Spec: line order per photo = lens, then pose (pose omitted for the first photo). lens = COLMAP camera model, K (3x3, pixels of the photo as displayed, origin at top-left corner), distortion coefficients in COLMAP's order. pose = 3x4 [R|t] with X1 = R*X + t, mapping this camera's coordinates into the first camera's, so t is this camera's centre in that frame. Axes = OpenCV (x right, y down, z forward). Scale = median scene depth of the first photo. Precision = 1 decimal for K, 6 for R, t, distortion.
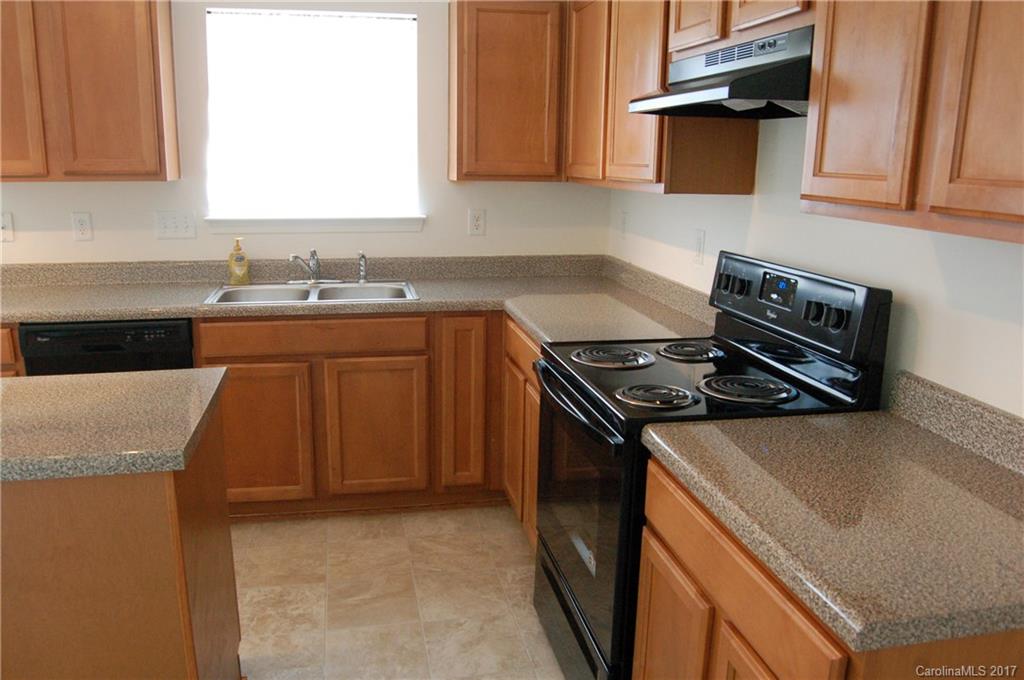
lens RADIAL K [[803.4, 0, 511.2], [0, 803.4, 339.5], [0, 0, 1]] dist [0.000324, 0.000007]
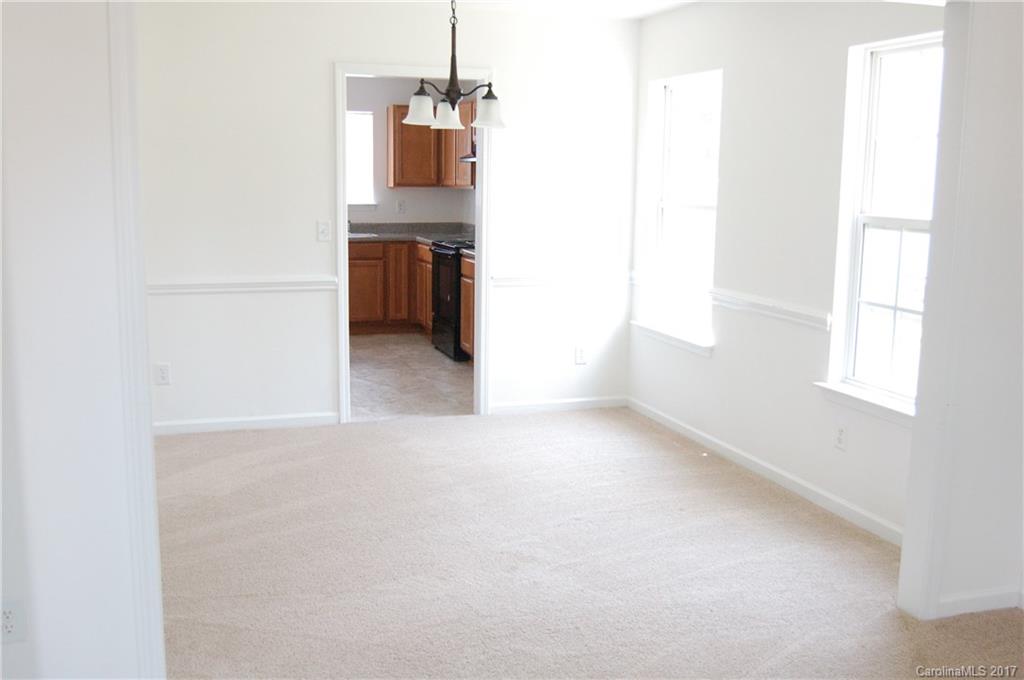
lens RADIAL K [[1062.5, 0, 512.3], [0, 1062.5, 339.6], [0, 0, 1]] dist [-0.003713, 0.000000]
pose [[0.993232, -0.020301, 0.114360, -0.088479], [0.027303, 0.997825, -0.059994, 0.435299], [-0.112893, 0.062710, 0.991626, -2.046260]]
